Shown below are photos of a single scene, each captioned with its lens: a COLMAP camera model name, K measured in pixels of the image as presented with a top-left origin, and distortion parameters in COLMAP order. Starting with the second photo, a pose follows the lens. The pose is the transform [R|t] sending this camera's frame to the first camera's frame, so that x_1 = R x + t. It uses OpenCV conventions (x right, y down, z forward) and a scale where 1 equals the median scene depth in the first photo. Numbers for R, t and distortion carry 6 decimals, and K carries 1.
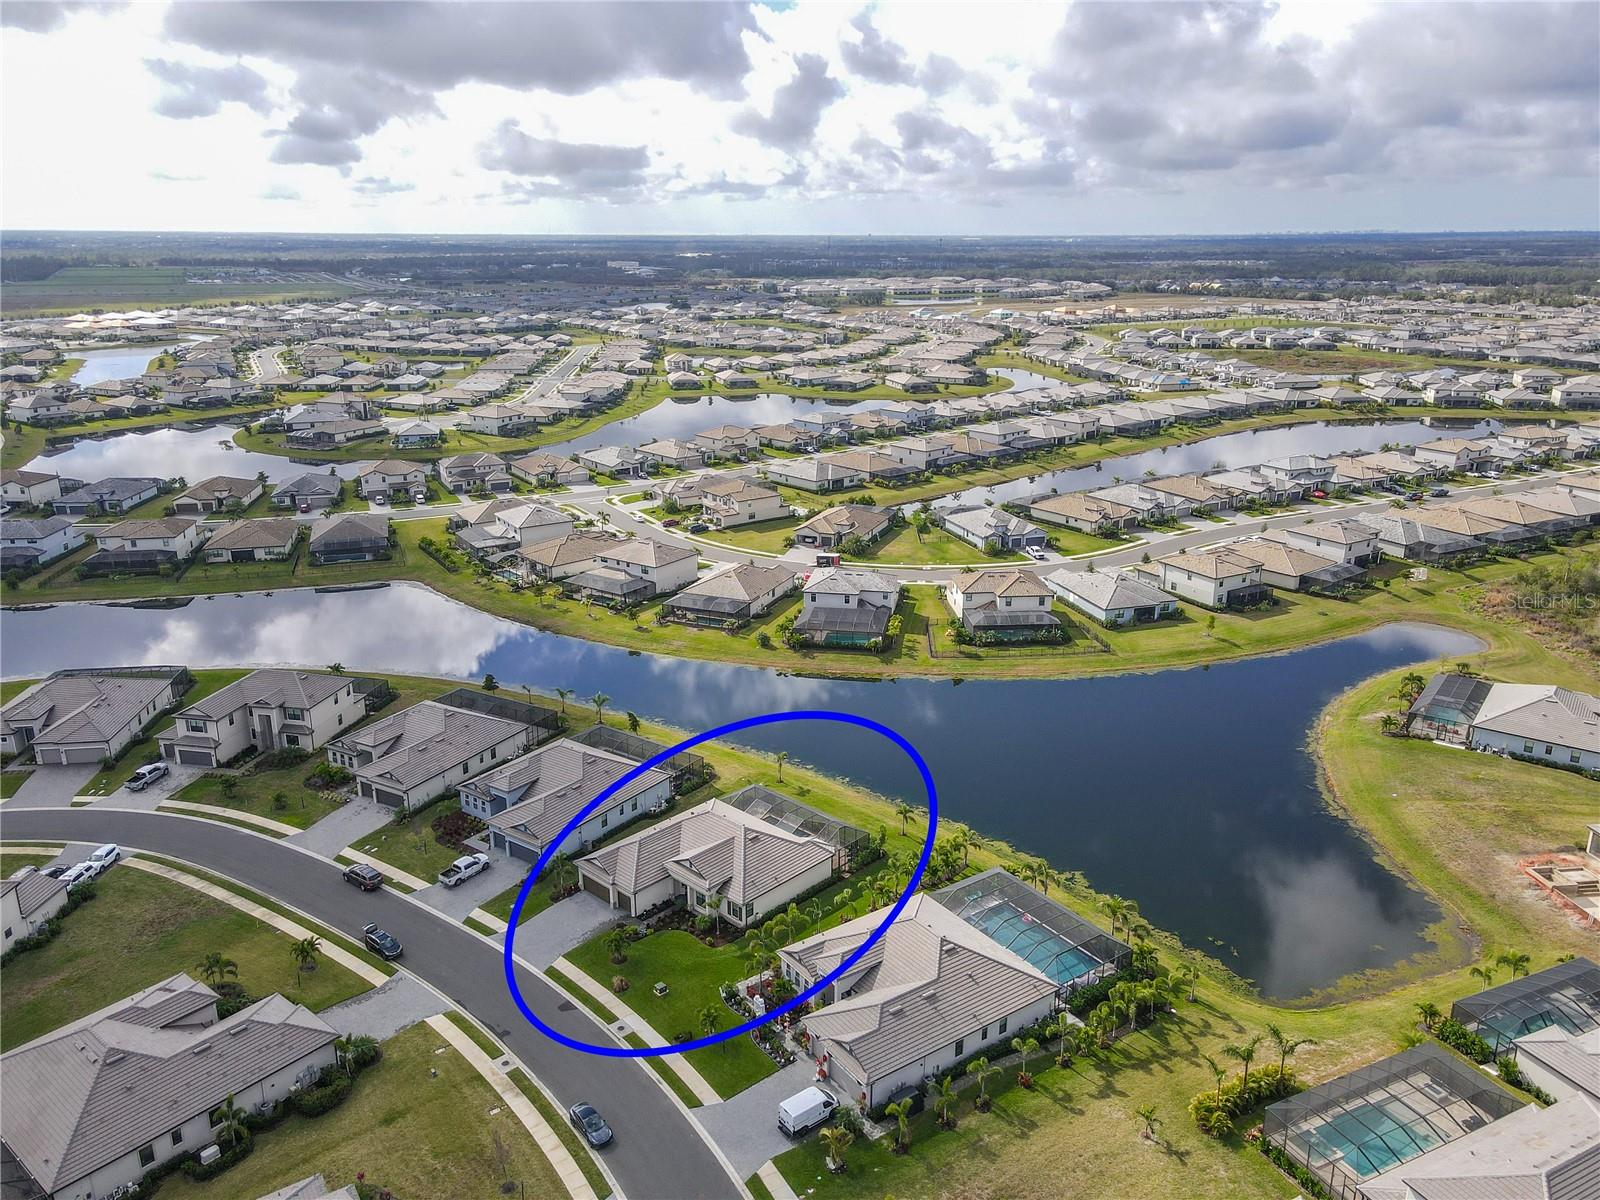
lens RADIAL K [[1173.1, 0, 807.6], [0, 1173.1, 624.6], [0, 0, 1]] dist [-0.008040, 0.076766]
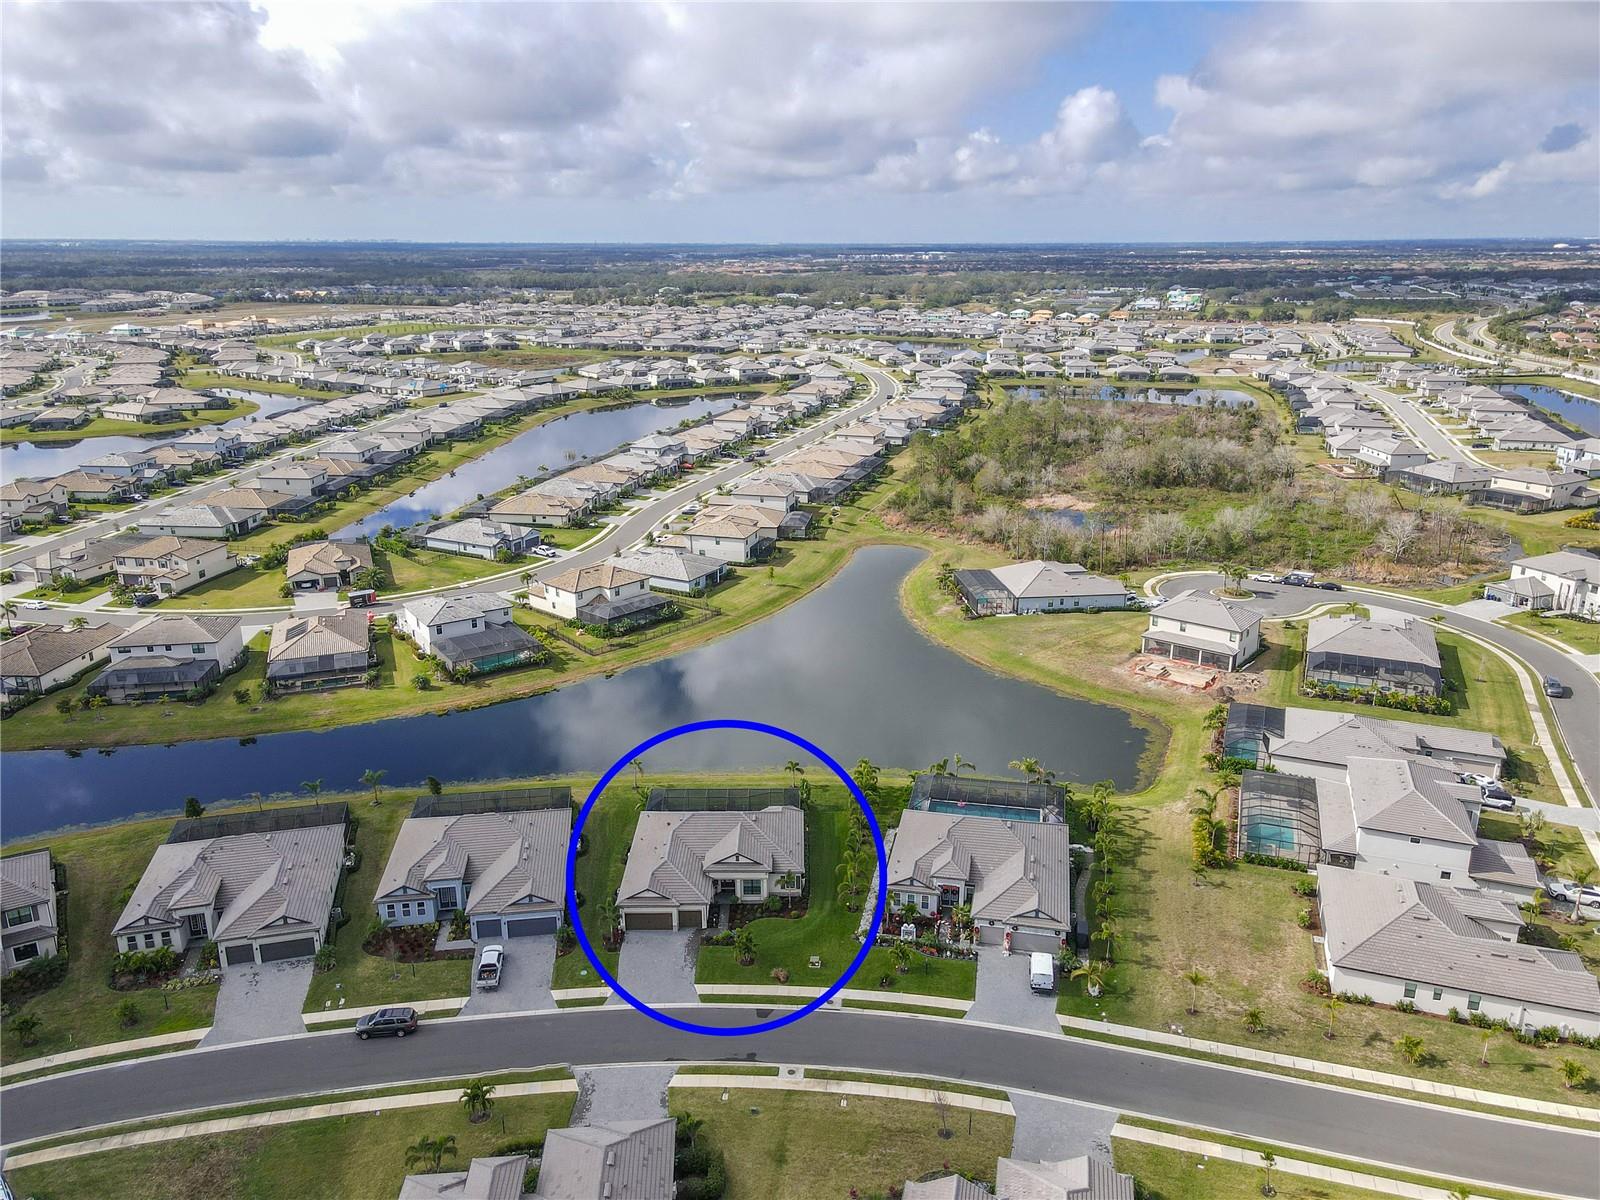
lens RADIAL K [[1171.9, 0, 807.2], [0, 1171.9, 608.3], [0, 0, 1]] dist [-0.003673, 0.073912]
pose [[0.725927, -0.209517, 0.655082, -0.243049], [0.221339, 0.972967, 0.065911, -0.022348], [-0.651183, 0.097148, 0.752678, 0.058628]]
